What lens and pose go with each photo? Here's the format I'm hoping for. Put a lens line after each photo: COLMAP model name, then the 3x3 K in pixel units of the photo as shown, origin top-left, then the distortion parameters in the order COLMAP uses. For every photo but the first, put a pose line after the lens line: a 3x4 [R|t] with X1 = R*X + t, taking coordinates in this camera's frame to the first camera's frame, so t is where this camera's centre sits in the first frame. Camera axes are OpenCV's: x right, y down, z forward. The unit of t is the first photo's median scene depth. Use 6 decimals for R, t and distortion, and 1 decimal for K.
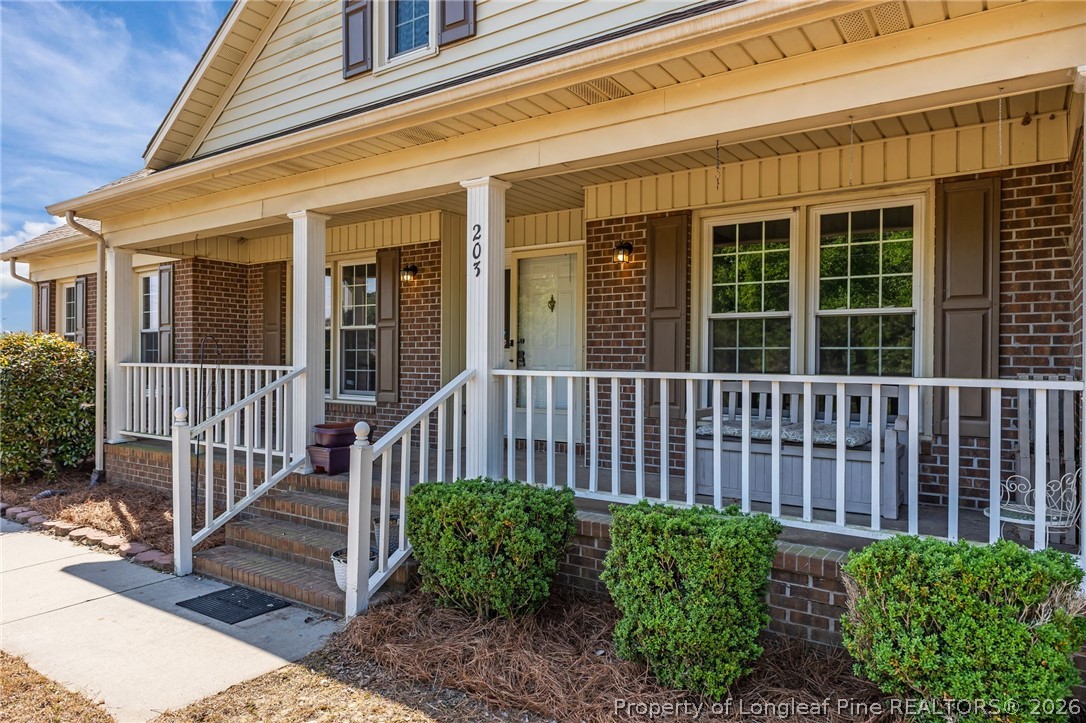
lens RADIAL K [[695.1, 0, 545.9], [0, 695.1, 360.7], [0, 0, 1]] dist [-0.003543, 0.000763]
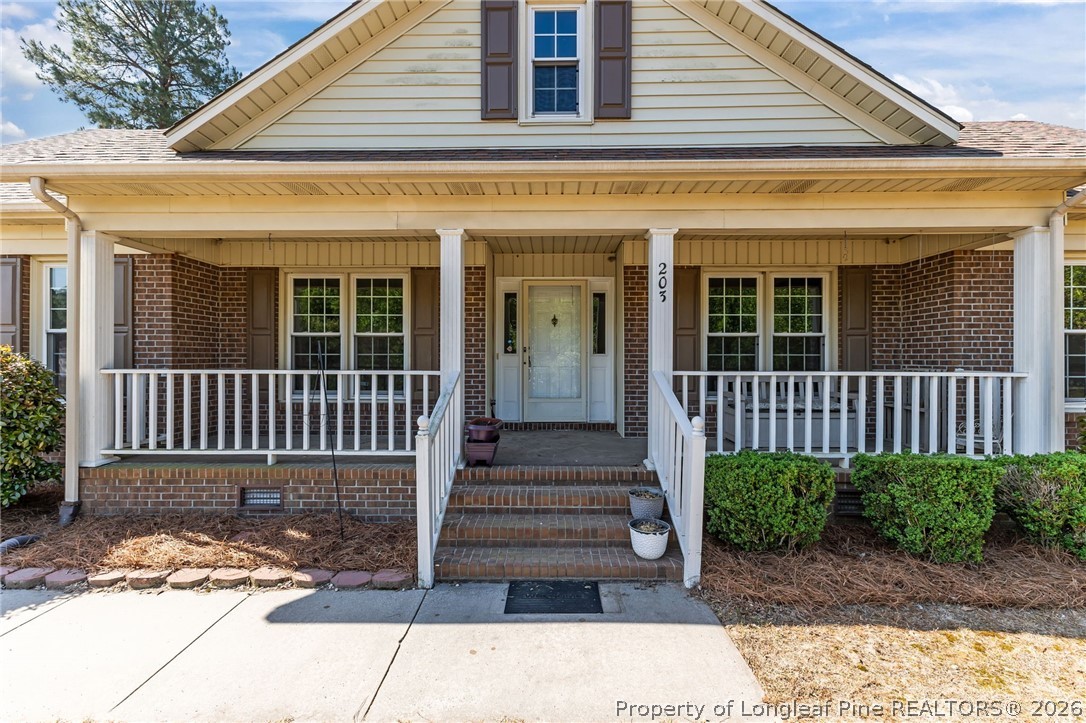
lens RADIAL K [[471.3, 0, 542.1], [0, 471.3, 356.9], [0, 0, 1]] dist [0.003292, -0.000153]
pose [[0.833157, -0.002126, 0.553033, -0.672580], [0.004717, 0.999984, -0.003263, -0.011037], [-0.553017, 0.005328, 0.833153, 0.316196]]
